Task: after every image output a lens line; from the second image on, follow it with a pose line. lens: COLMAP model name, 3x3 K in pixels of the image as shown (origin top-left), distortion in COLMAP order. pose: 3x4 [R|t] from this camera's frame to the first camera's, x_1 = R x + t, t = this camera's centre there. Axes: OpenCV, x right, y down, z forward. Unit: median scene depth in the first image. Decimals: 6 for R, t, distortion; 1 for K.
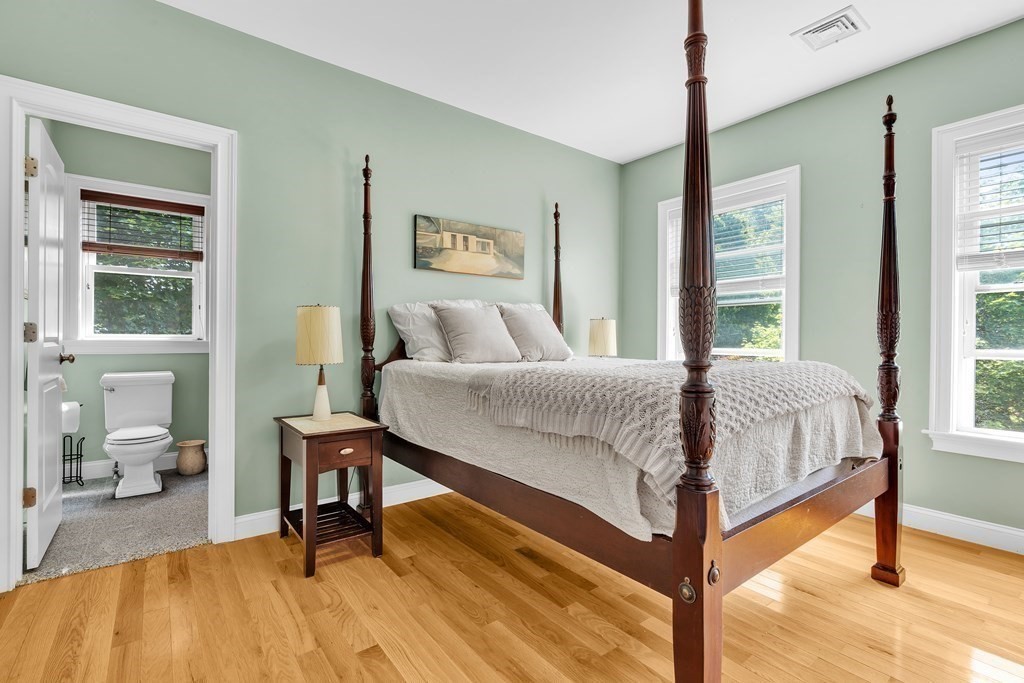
lens RADIAL K [[461.0, 0, 513.2], [0, 461.0, 346.3], [0, 0, 1]] dist [0.002306, 0.000437]
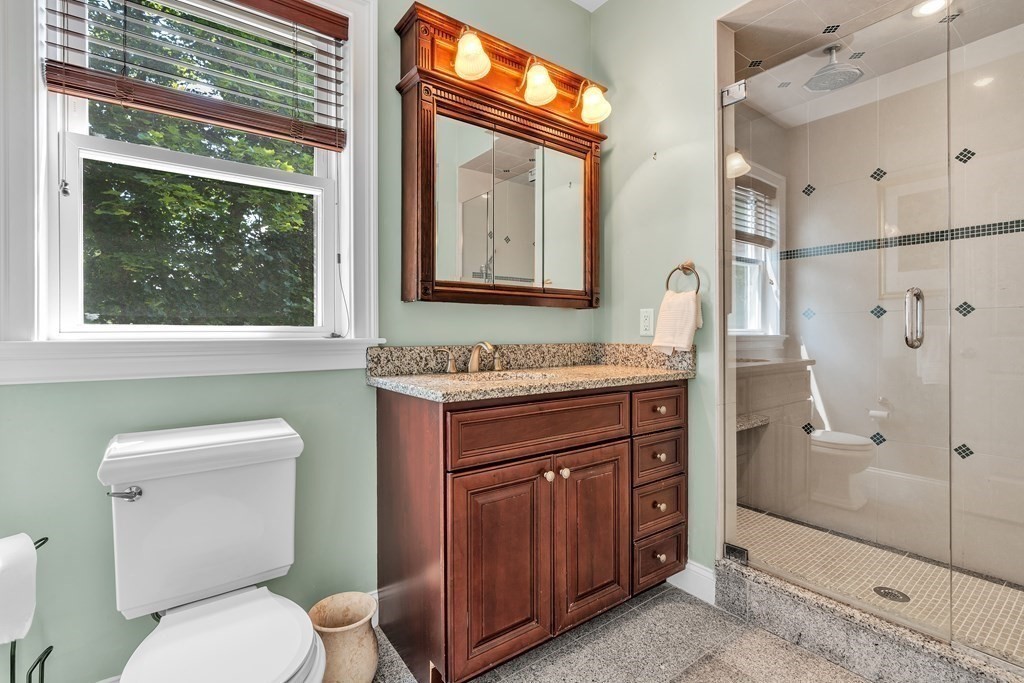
lens RADIAL K [[461.0, 0, 510.6], [0, 461.0, 330.9], [0, 0, 1]] dist [0.002306, 0.000437]
pose [[0.999928, -0.008727, 0.008177, -0.570080], [0.008780, 0.999940, -0.006526, -0.017171], [-0.008120, 0.006598, 0.999945, 0.630345]]
